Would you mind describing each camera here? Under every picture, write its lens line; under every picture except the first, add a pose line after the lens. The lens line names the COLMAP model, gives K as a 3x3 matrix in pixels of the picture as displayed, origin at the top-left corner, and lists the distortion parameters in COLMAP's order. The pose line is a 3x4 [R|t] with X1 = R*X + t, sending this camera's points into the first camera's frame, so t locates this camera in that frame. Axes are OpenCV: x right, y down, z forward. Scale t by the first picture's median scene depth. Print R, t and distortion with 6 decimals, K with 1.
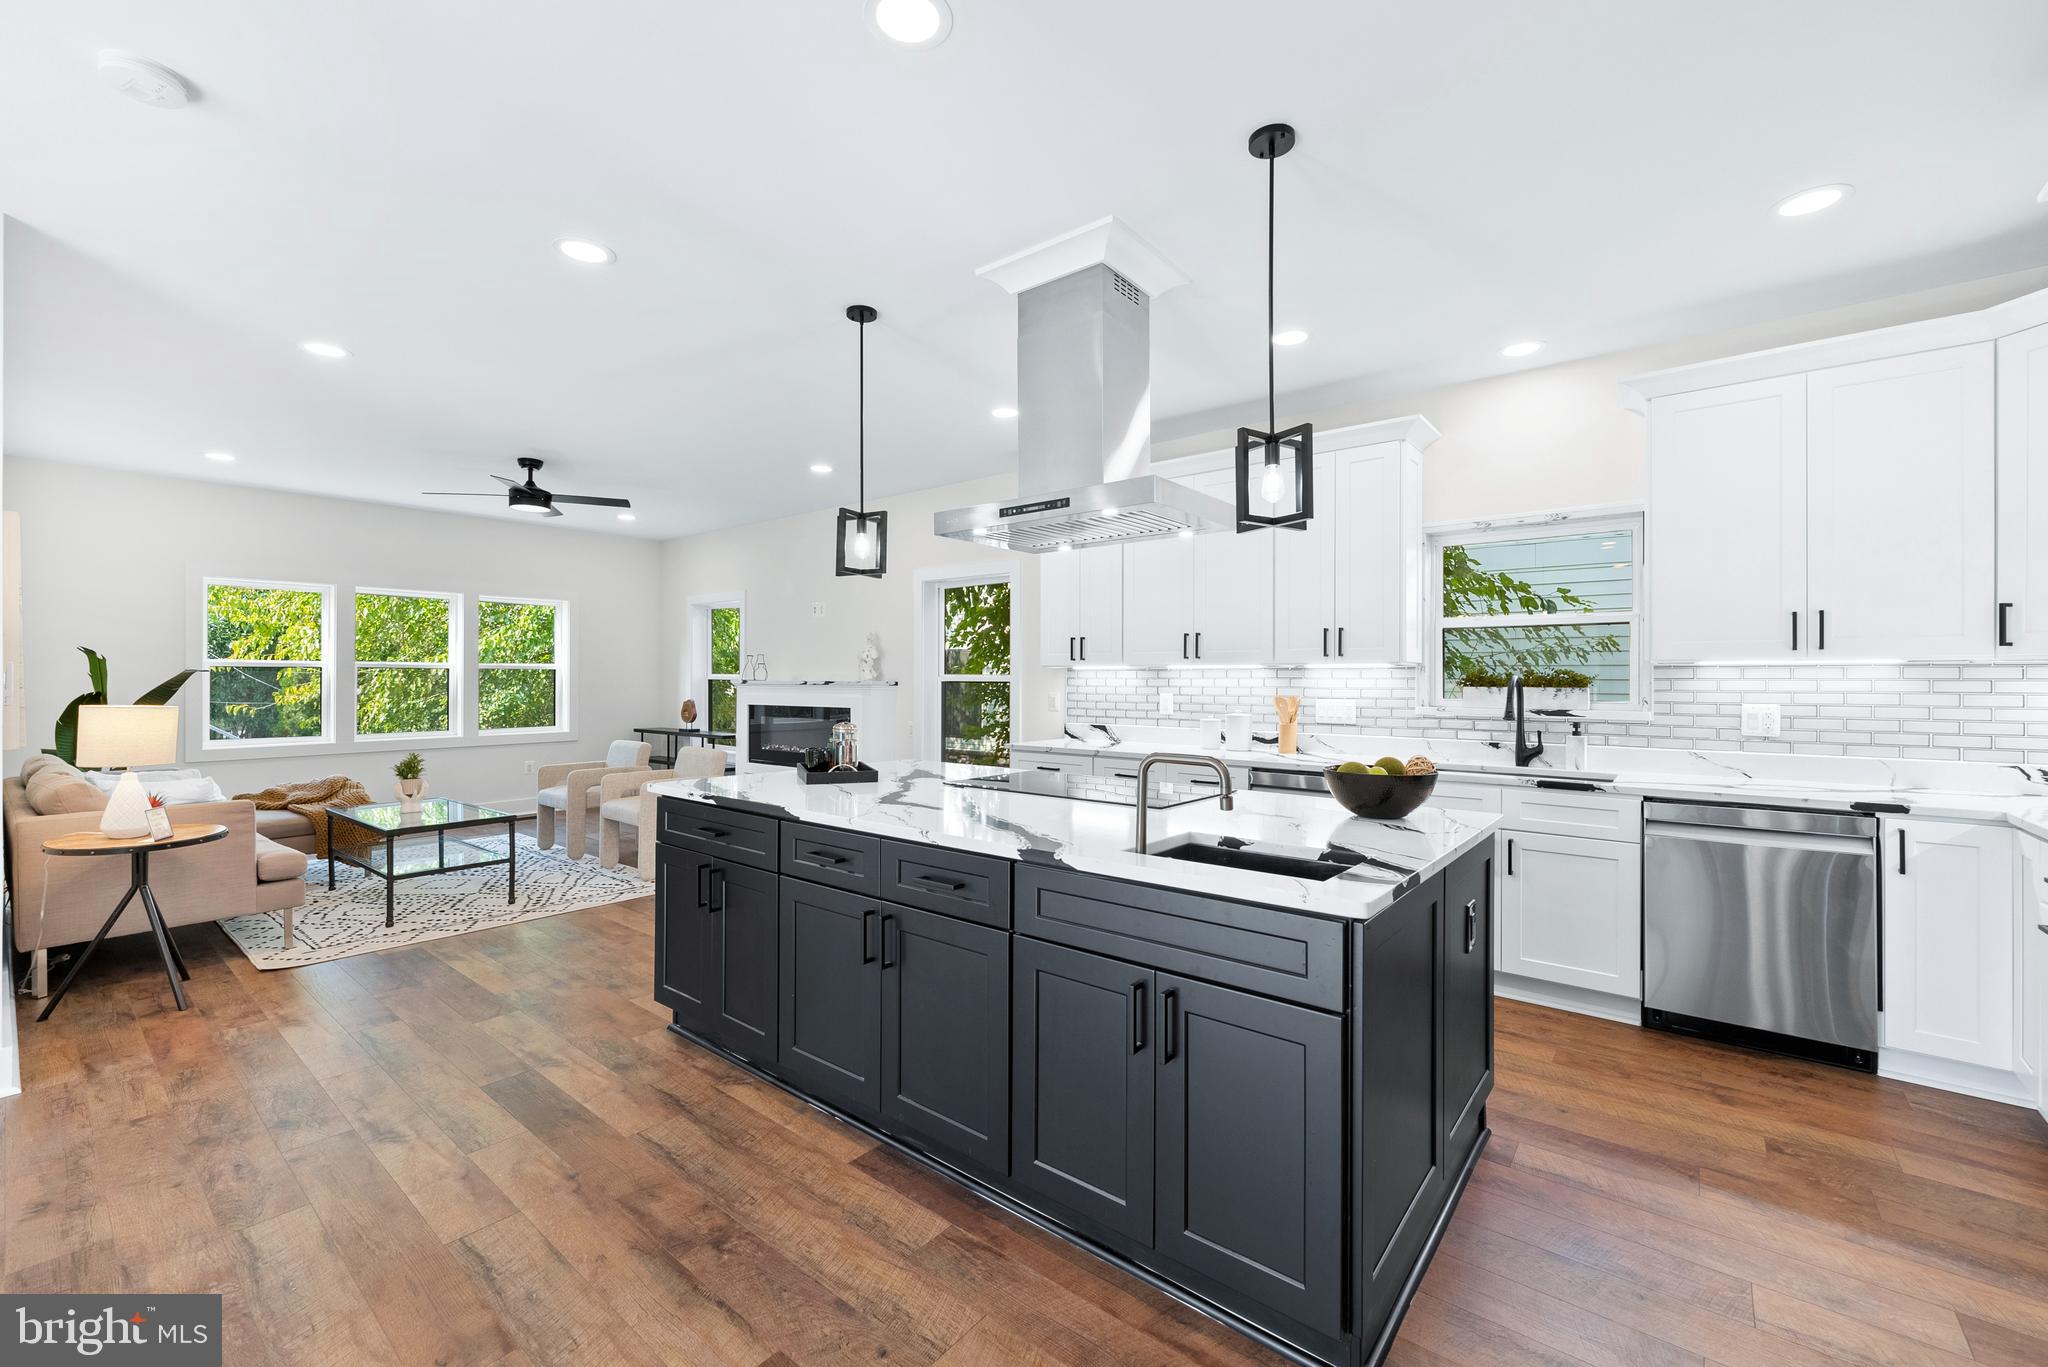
lens RADIAL K [[830.3, 0, 1033.4], [0, 830.3, 685.0], [0, 0, 1]] dist [-0.000899, -0.000802]
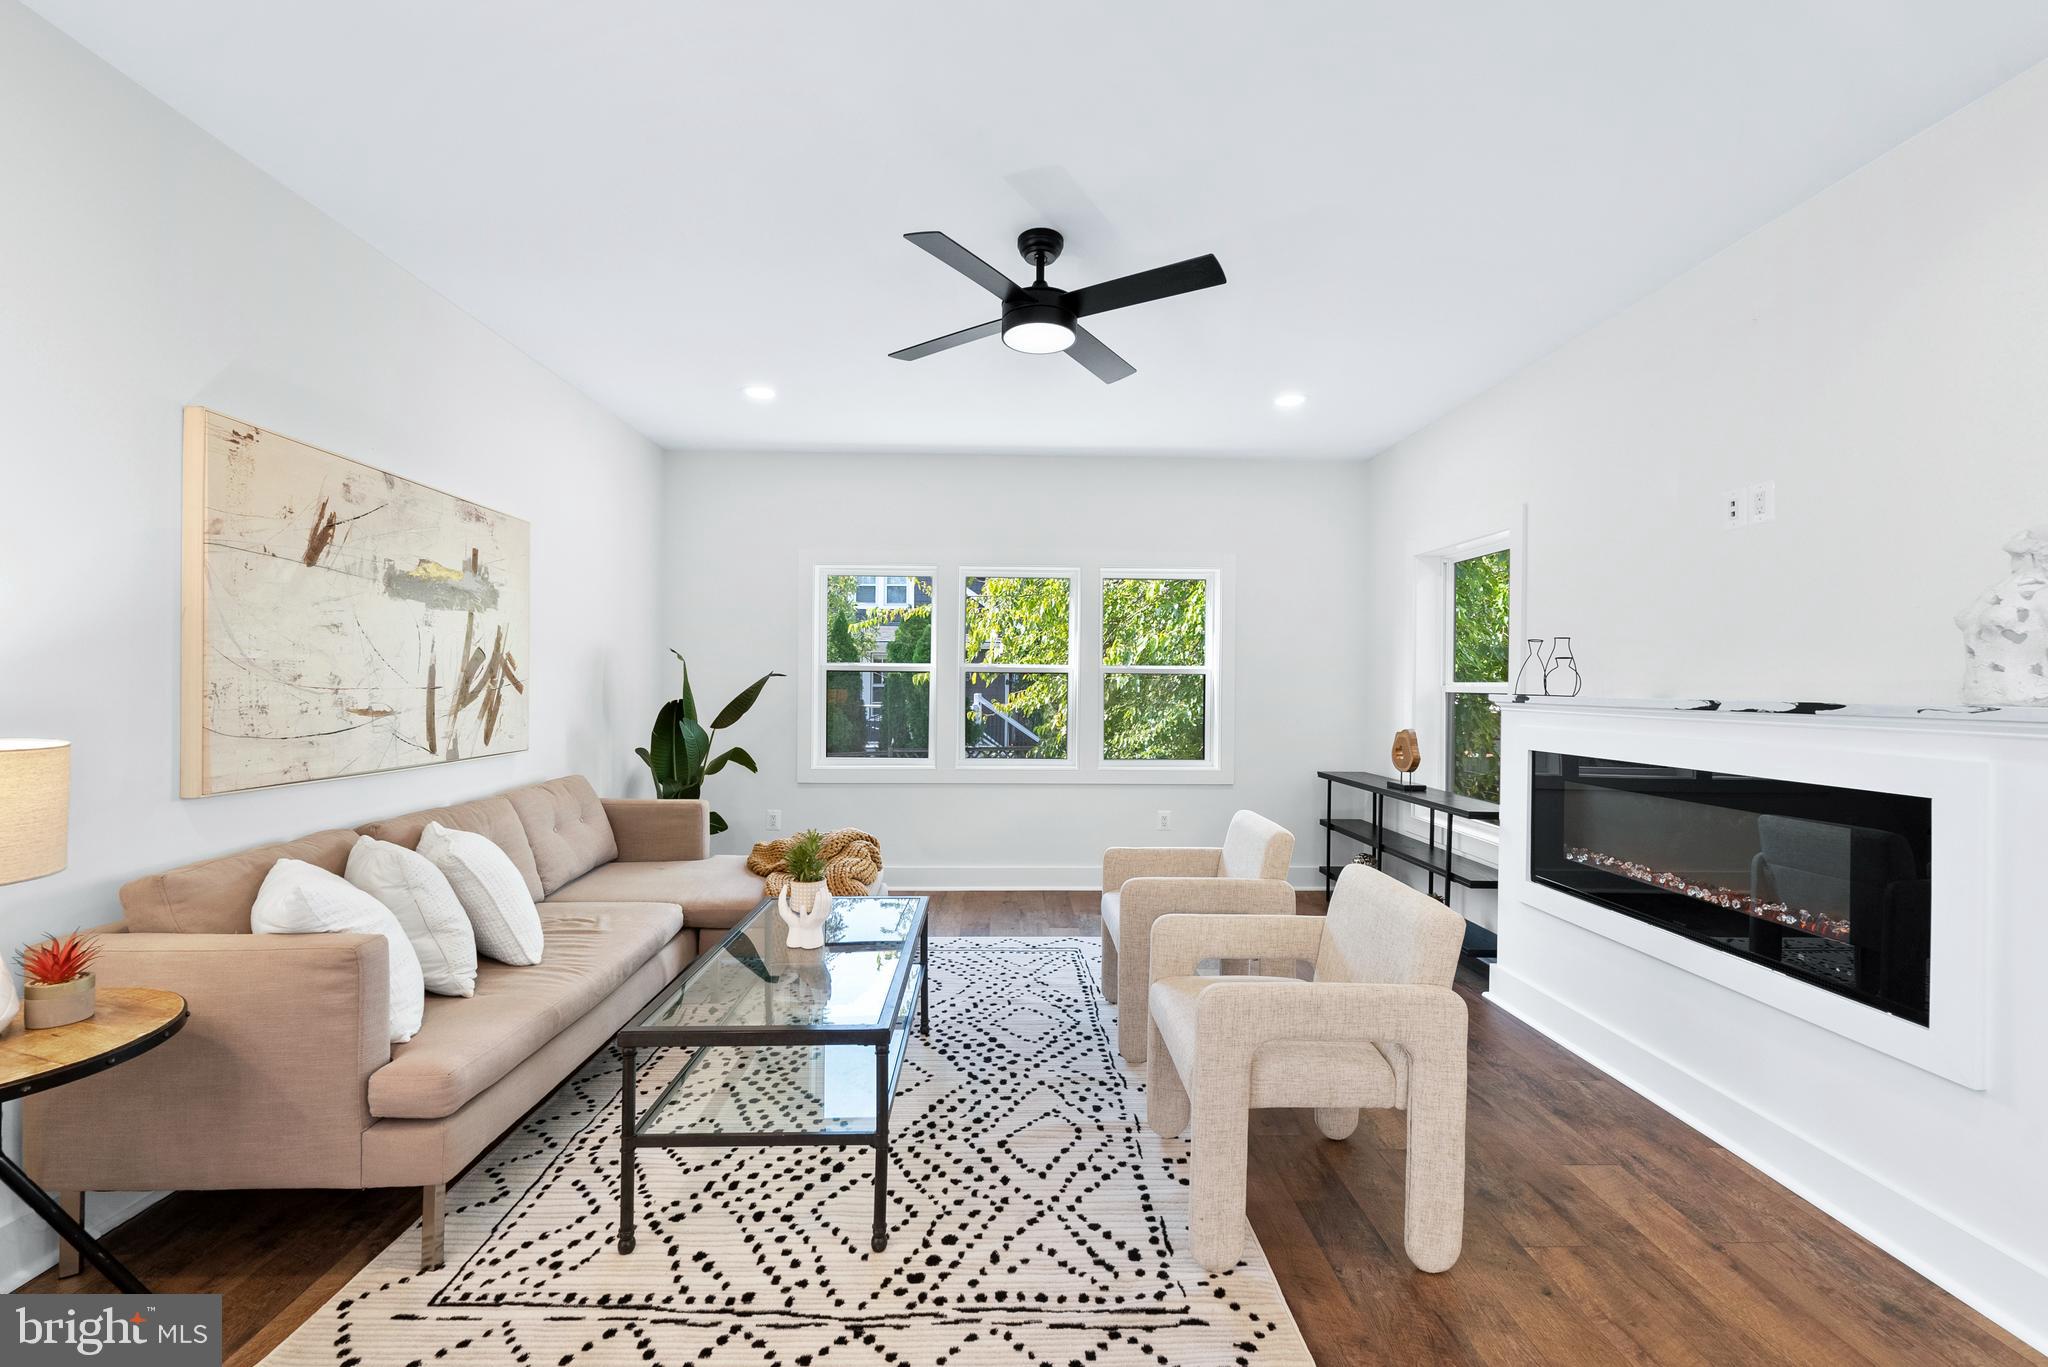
lens RADIAL K [[830.3, 0, 1016.0], [0, 830.3, 687.2], [0, 0, 1]] dist [-0.000899, -0.000802]
pose [[0.639233, 0.007538, -0.768976, -0.199316], [-0.015221, 0.999880, -0.002851, -0.005127], [0.768862, 0.013527, 0.639271, 0.563859]]
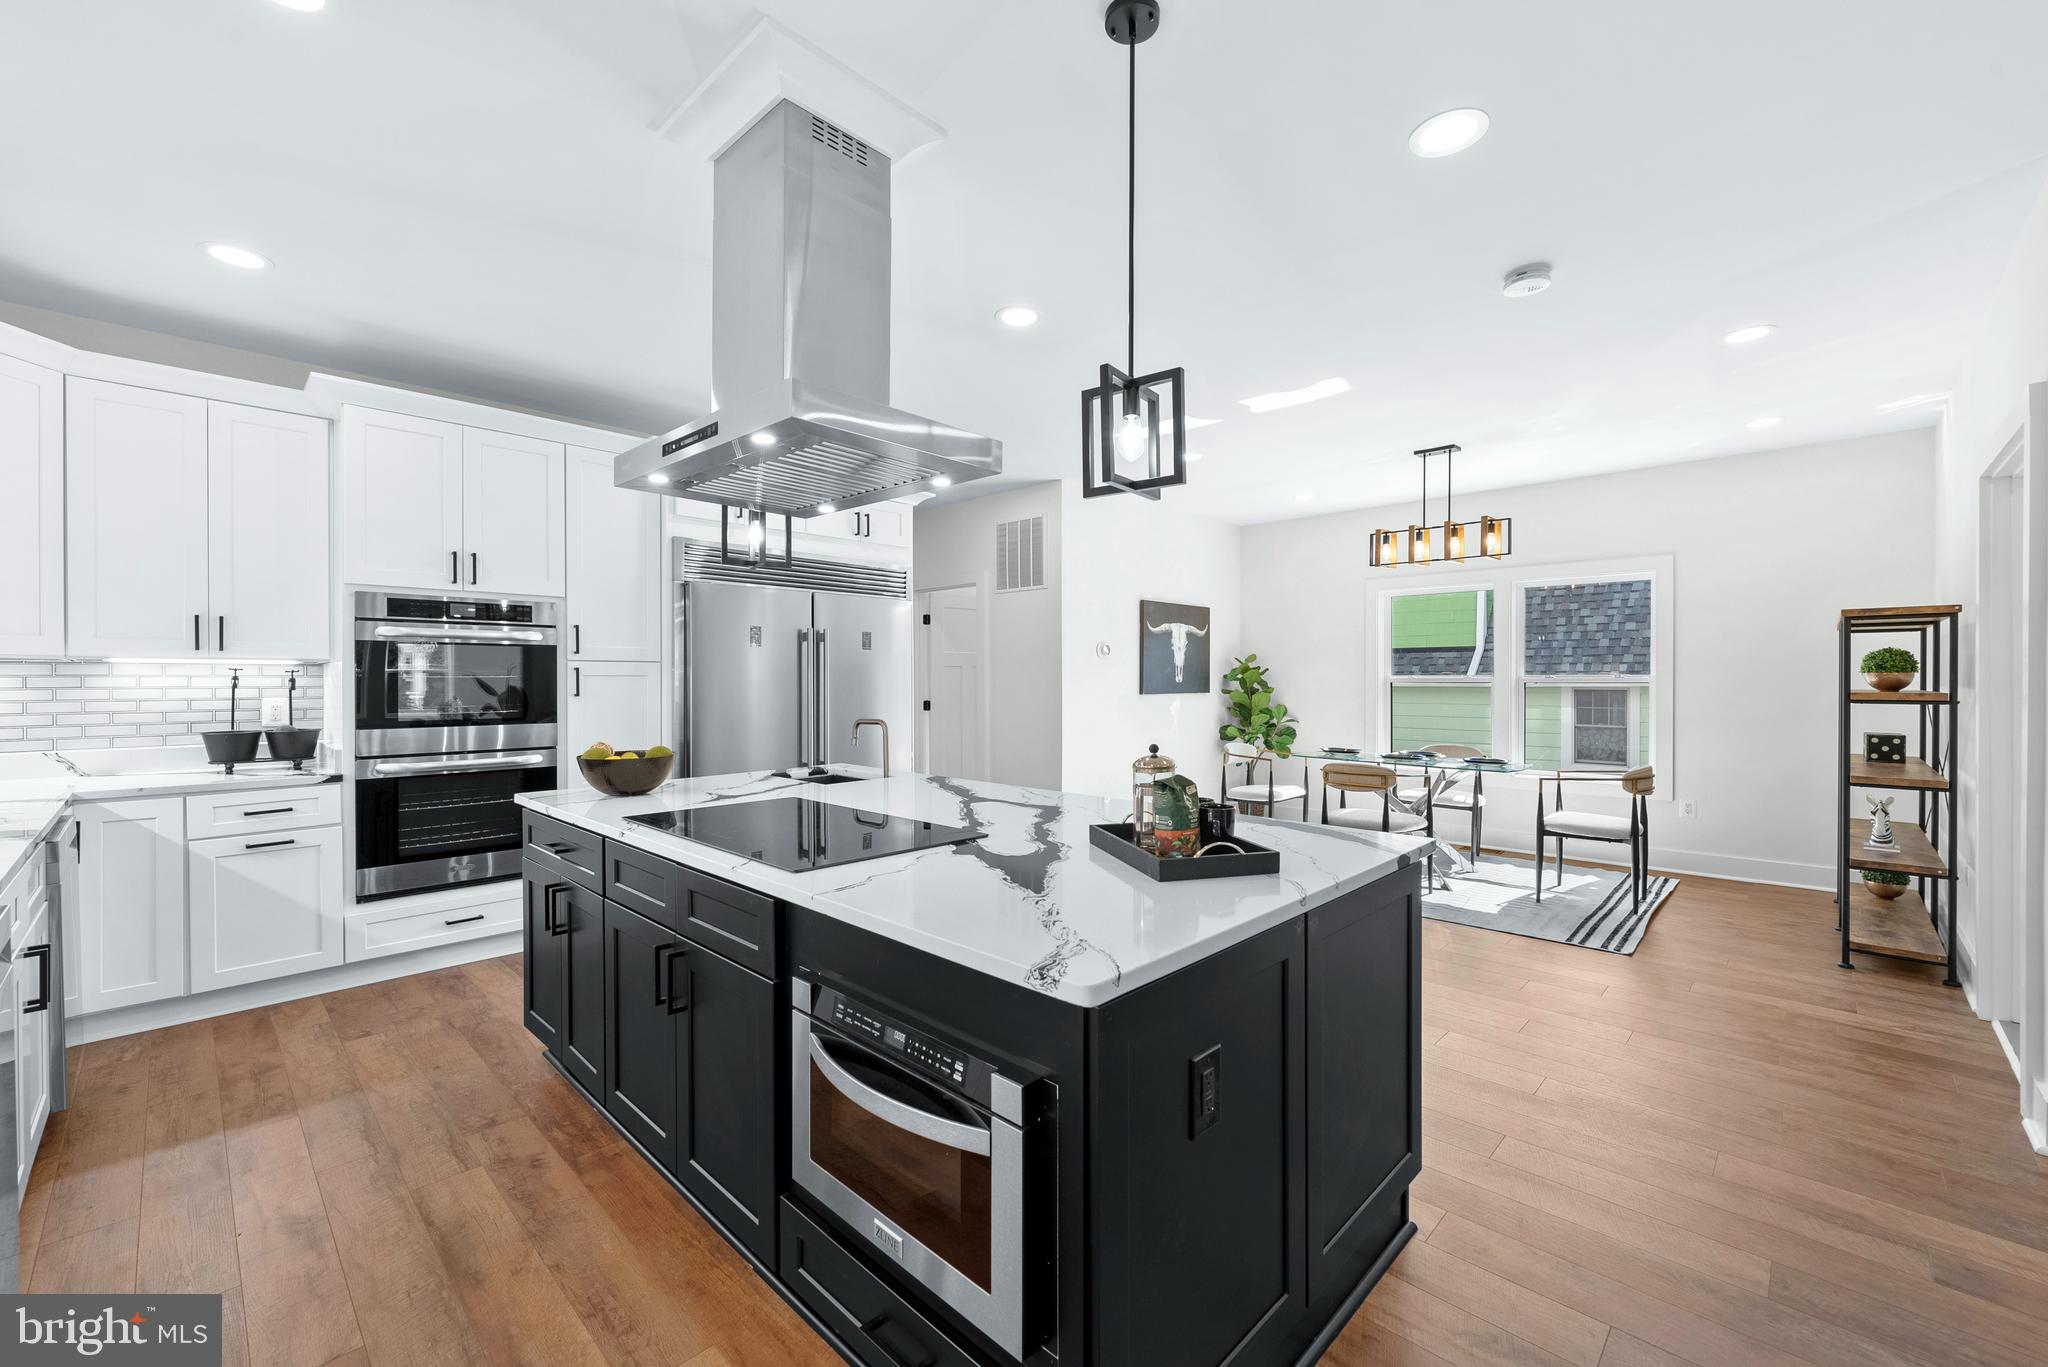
lens RADIAL K [[830.3, 0, 1019.7], [0, 830.3, 681.0], [0, 0, 1]] dist [-0.000899, -0.000802]
pose [[-0.995339, -0.002995, 0.096391, -0.091034], [-0.001946, 0.999938, 0.010975, -0.005671], [-0.096418, 0.010736, -0.995283, 0.764736]]
